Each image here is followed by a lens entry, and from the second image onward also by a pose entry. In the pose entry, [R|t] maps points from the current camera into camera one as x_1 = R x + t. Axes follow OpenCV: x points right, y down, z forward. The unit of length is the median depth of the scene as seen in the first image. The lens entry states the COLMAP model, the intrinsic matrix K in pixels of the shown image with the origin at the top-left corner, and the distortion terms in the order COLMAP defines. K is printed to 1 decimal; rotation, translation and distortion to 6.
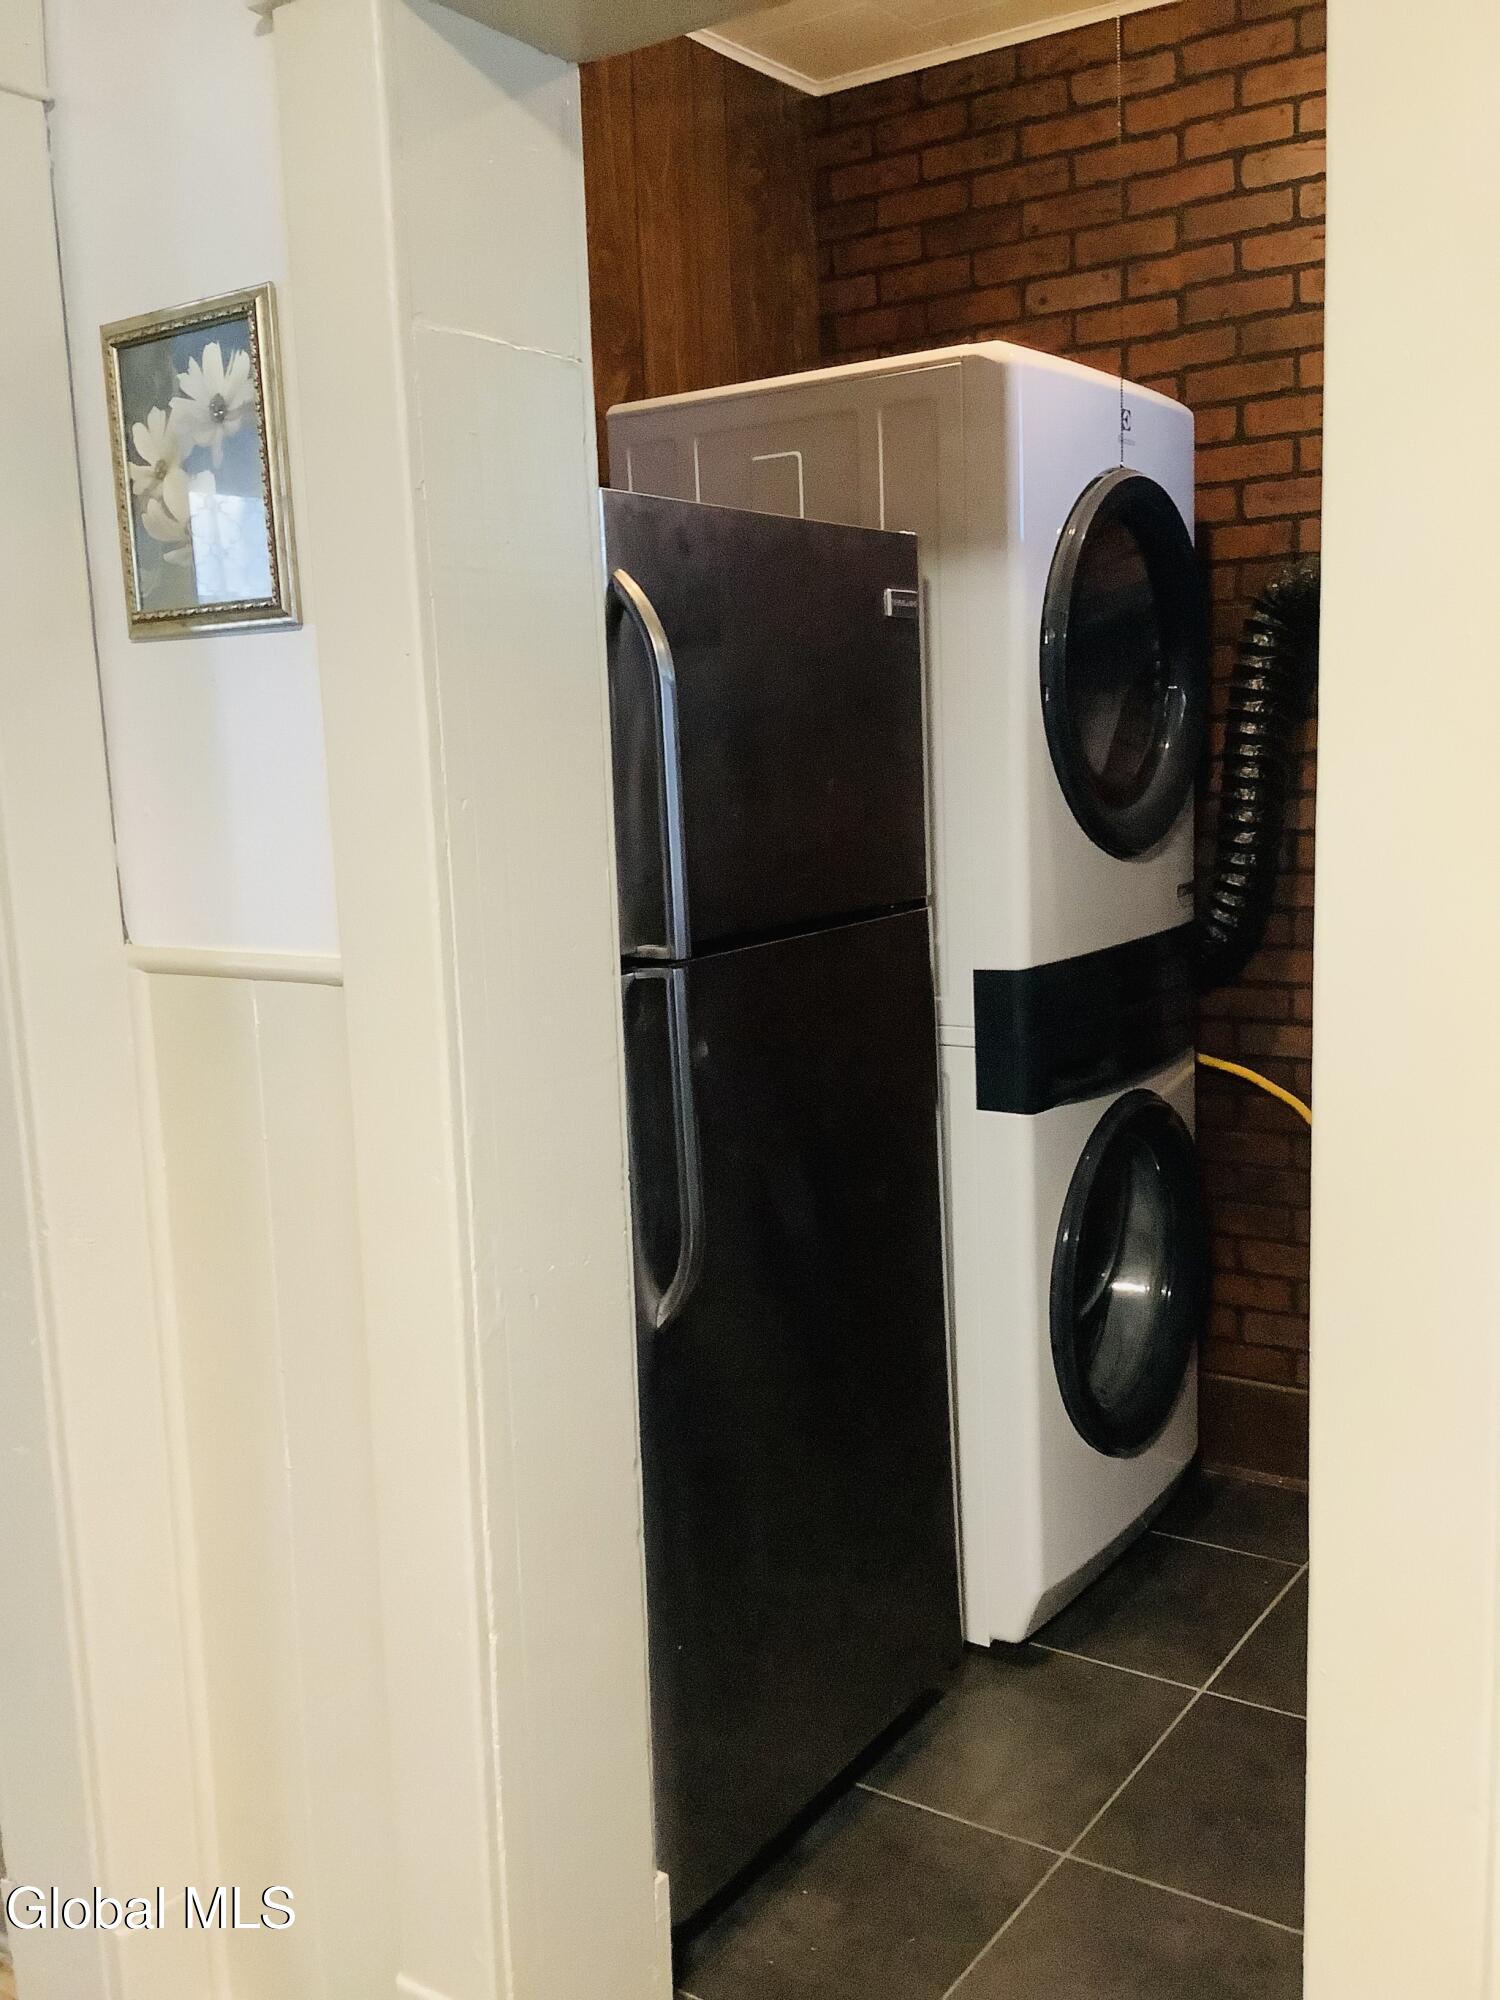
lens RADIAL K [[1805.8, 0, 750.0], [0, 1805.8, 1000.0], [0, 0, 1]] dist [0.112062, -0.223069]
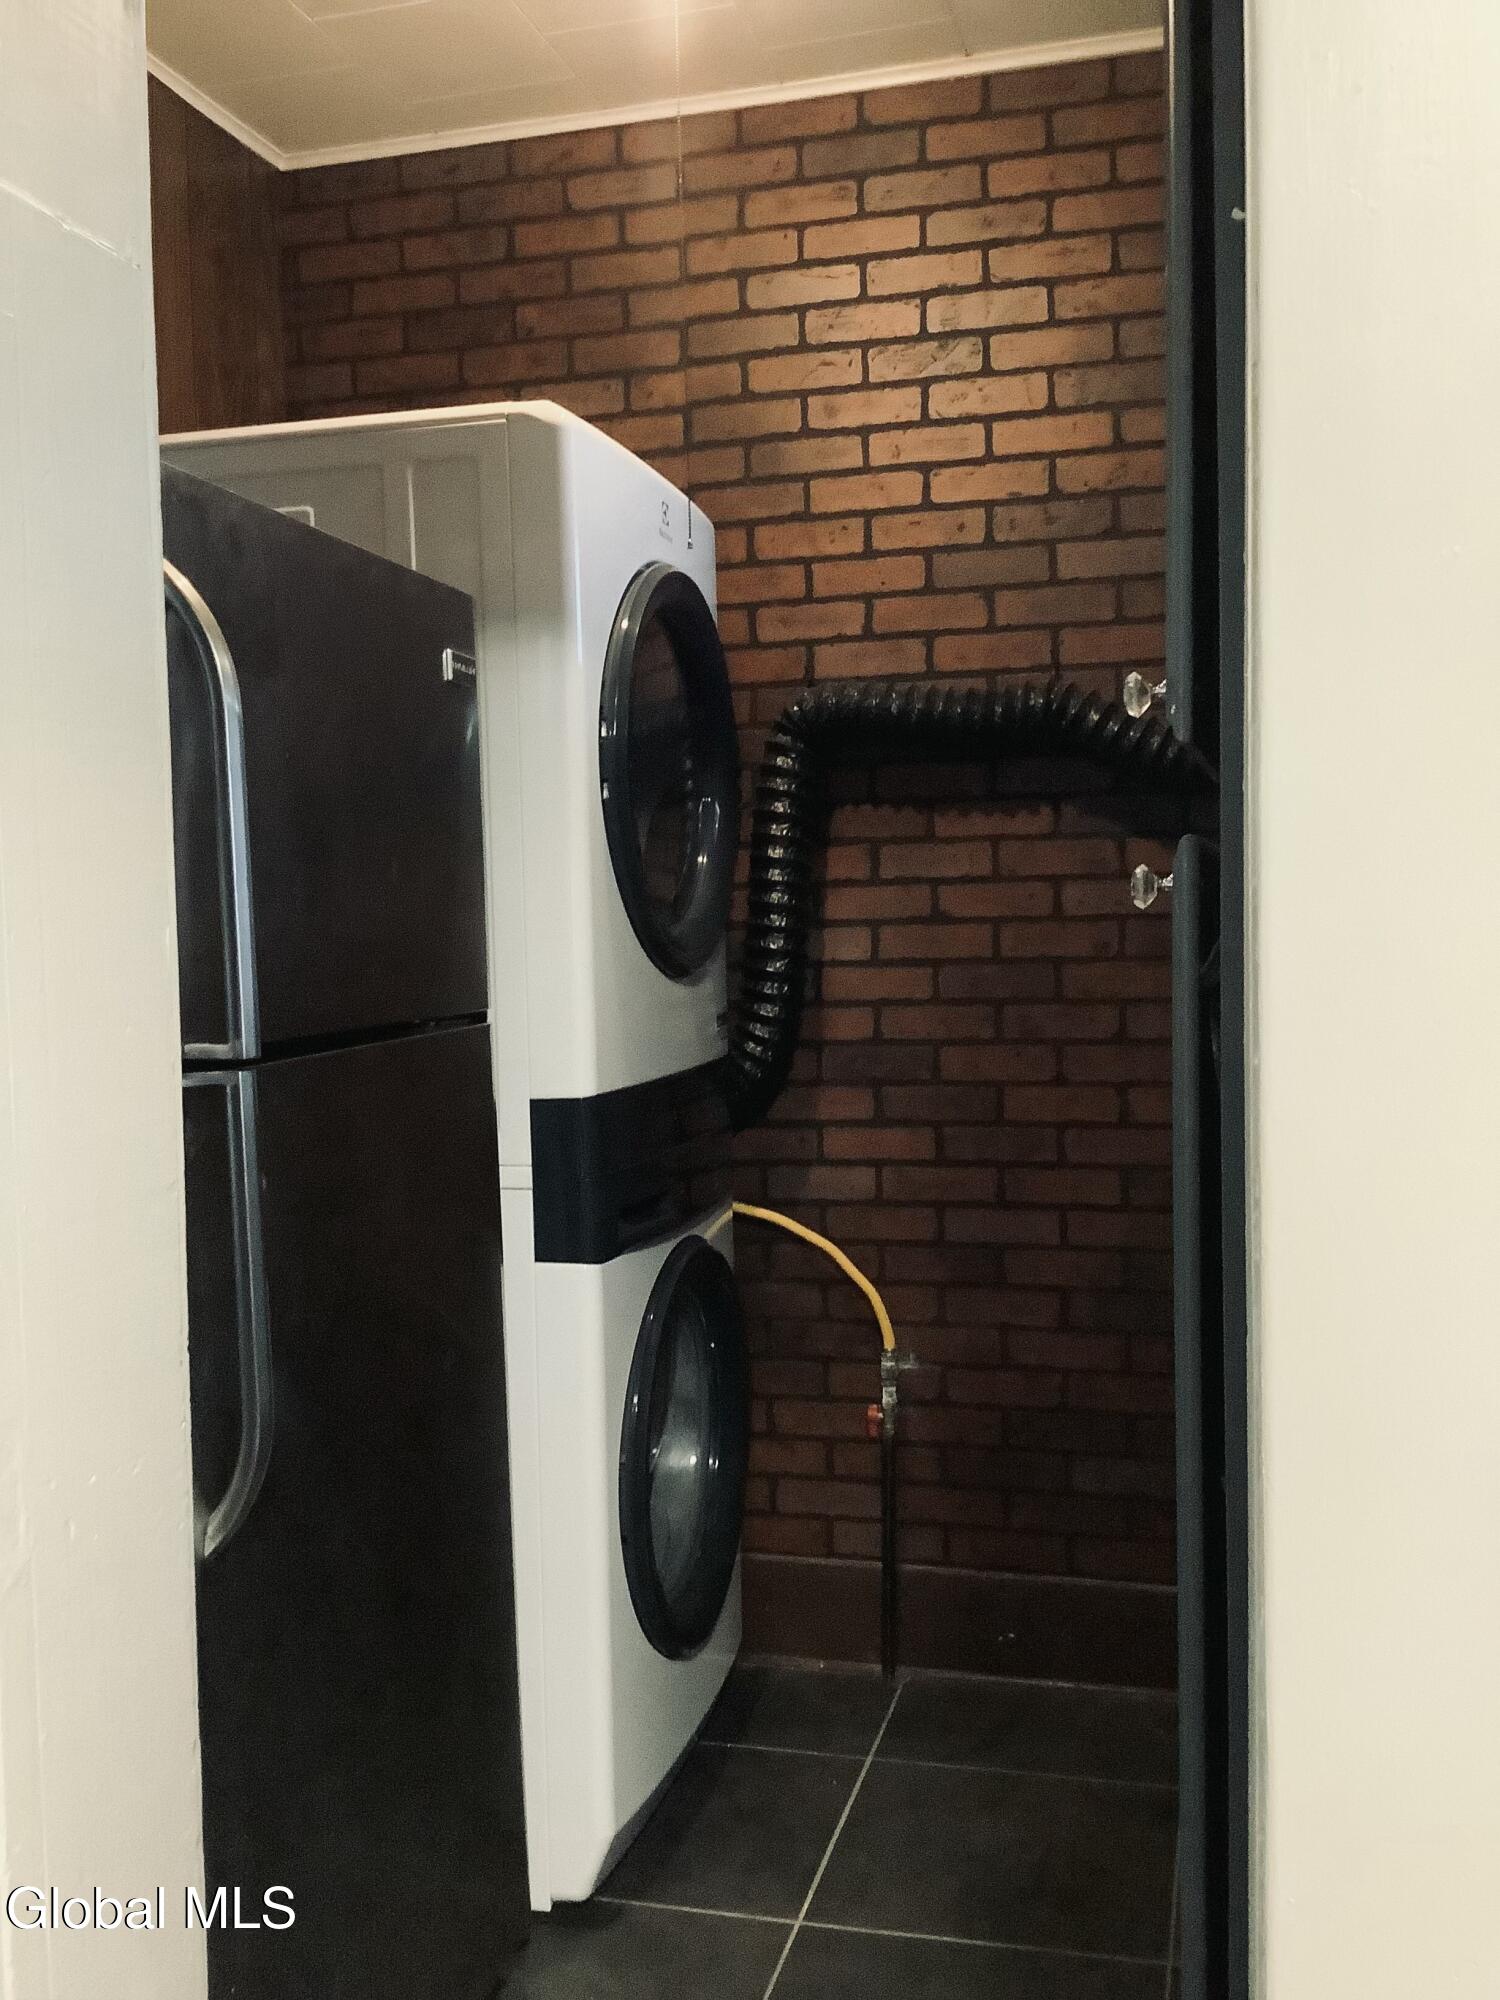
lens RADIAL K [[1805.8, 0, 750.0], [0, 1805.8, 1000.0], [0, 0, 1]] dist [0.112062, -0.223069]
pose [[0.941268, -0.000411, 0.337661, -0.060448], [0.036572, 0.994241, -0.100738, 0.023371], [-0.335675, 0.107171, 0.935861, 0.123628]]
